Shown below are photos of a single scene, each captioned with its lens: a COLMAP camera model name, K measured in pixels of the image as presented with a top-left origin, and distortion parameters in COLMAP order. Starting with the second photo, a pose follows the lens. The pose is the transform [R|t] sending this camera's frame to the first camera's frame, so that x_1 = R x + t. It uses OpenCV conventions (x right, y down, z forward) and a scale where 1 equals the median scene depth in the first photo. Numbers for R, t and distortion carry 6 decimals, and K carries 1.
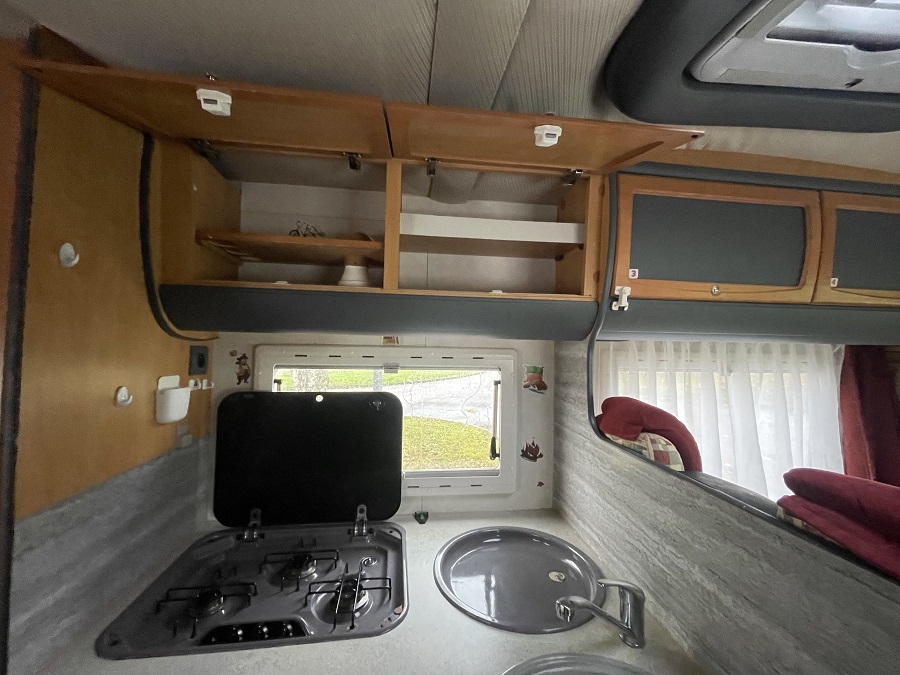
lens RADIAL K [[363.7, 0, 450.6], [0, 363.7, 333.5], [0, 0, 1]] dist [0.001055, -0.000803]
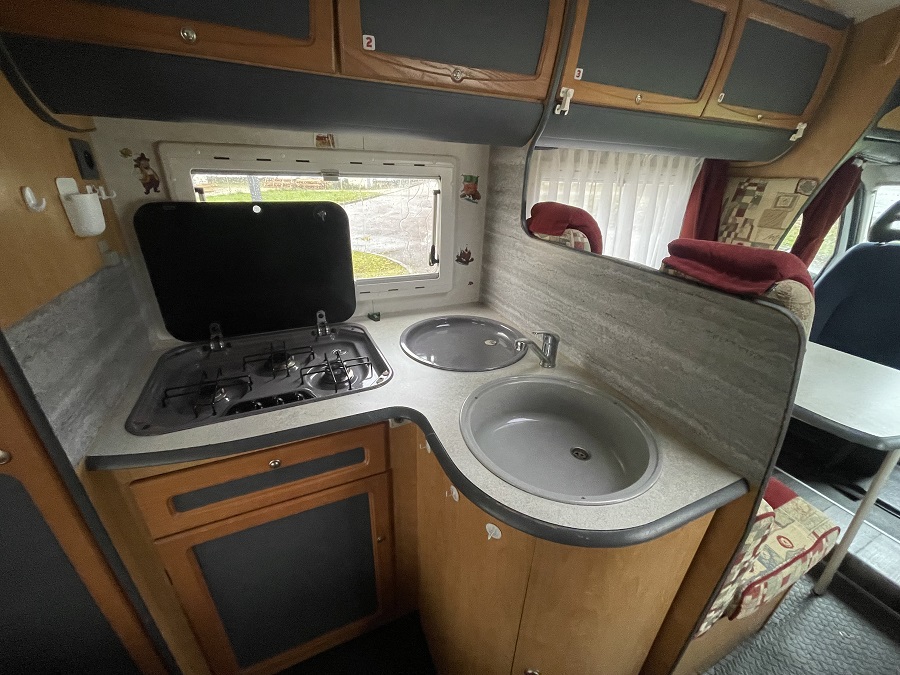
lens RADIAL K [[362.4, 0, 449.6], [0, 362.4, 331.8], [0, 0, 1]] dist [0.000036, -0.000194]
pose [[0.955786, -0.109066, 0.273090, -0.189079], [-0.023170, 0.897857, 0.439677, 0.044231], [-0.293150, -0.426565, 0.855632, -0.072697]]
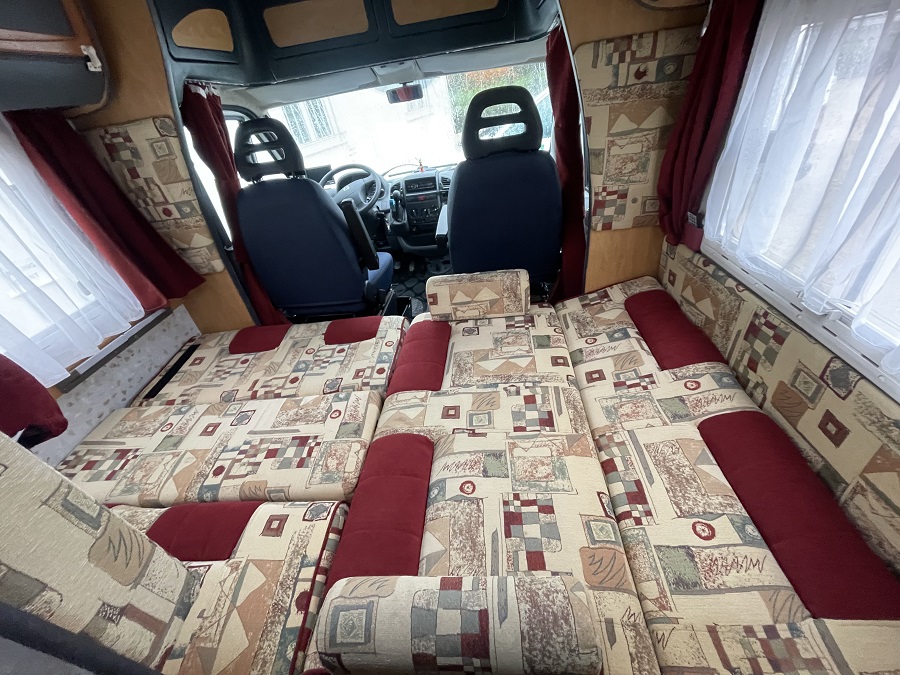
lens RADIAL K [[362.4, 0, 449.6], [0, 362.4, 331.8], [0, 0, 1]] dist [0.000036, -0.000194]
pose [[0.185972, -0.587915, 0.787255, 0.447453], [0.114390, 0.808739, 0.576937, 0.092582], [-0.975874, -0.017240, 0.217655, -0.217134]]
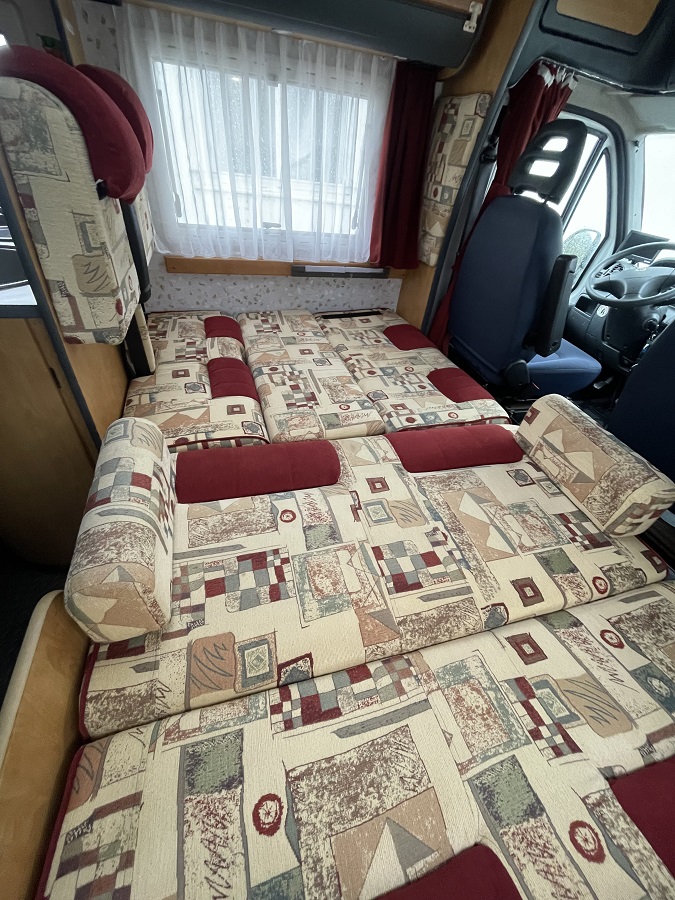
lens RADIAL K [[362.4, 0, 342.5], [0, 362.4, 448.4], [0, 0, 1]] dist [0.000036, -0.000194]
pose [[0.981837, -0.040664, 0.185320, 0.899716], [-0.094245, 0.743205, 0.662393, 0.226653], [-0.164666, -0.667827, 0.725874, -0.597588]]
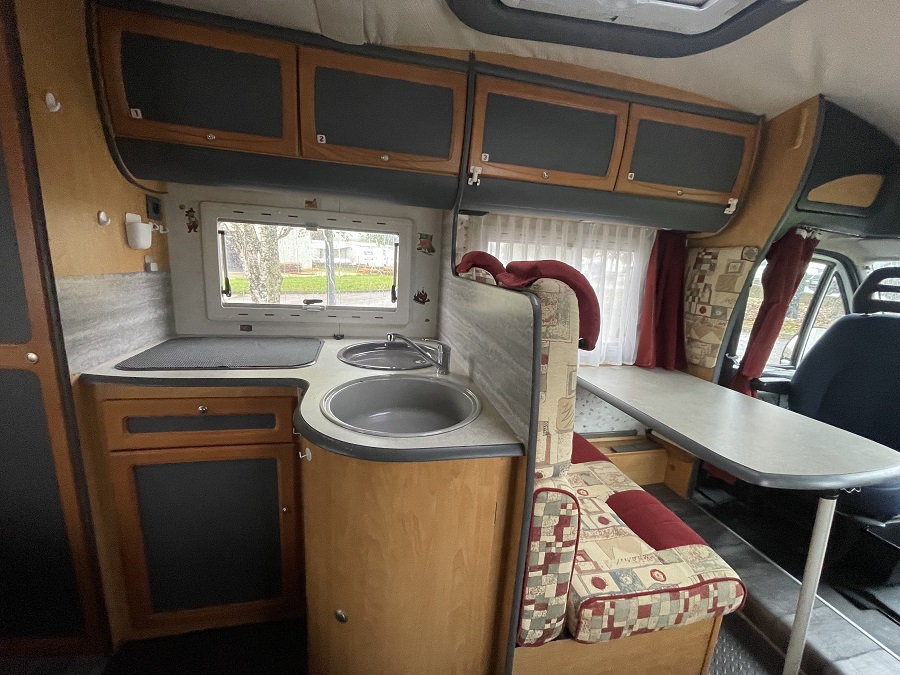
lens RADIAL K [[360.4, 0, 451.1], [0, 360.4, 333.5], [0, 0, 1]] dist [-0.001006, -0.000043]
pose [[0.994537, 0.021882, 0.102064, 0.233665], [-0.044836, 0.972539, 0.228381, 0.167162], [-0.094264, -0.231710, 0.968207, -0.436787]]
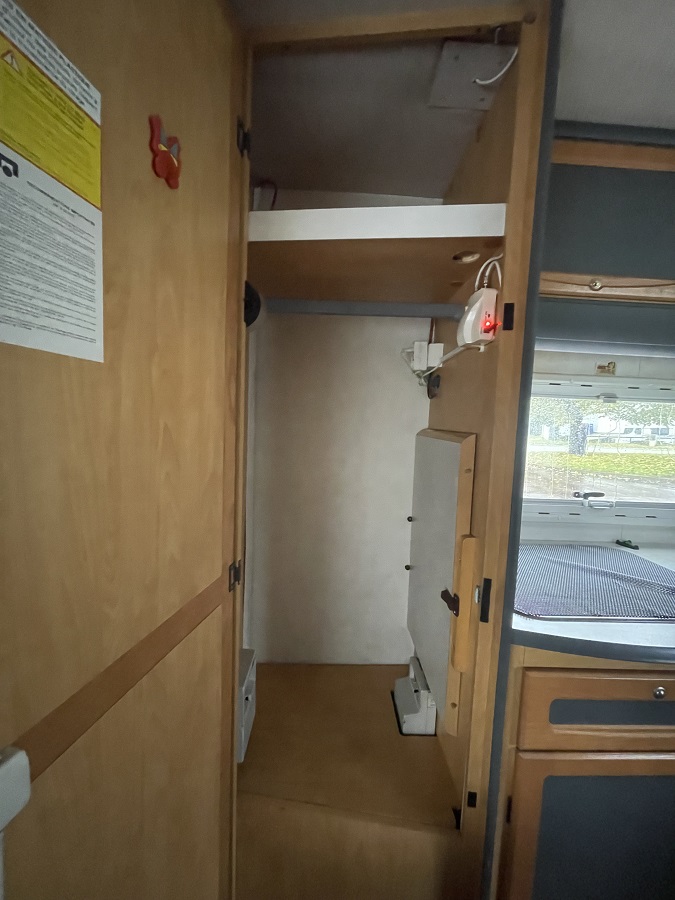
lens RADIAL K [[362.4, 0, 342.5], [0, 362.4, 448.4], [0, 0, 1]] dist [0.000036, -0.000194]
pose [[0.996374, 0.035271, -0.077429, -0.897987], [-0.026780, 0.993781, 0.108087, 0.161224], [0.080760, -0.105622, 0.991122, -0.060059]]
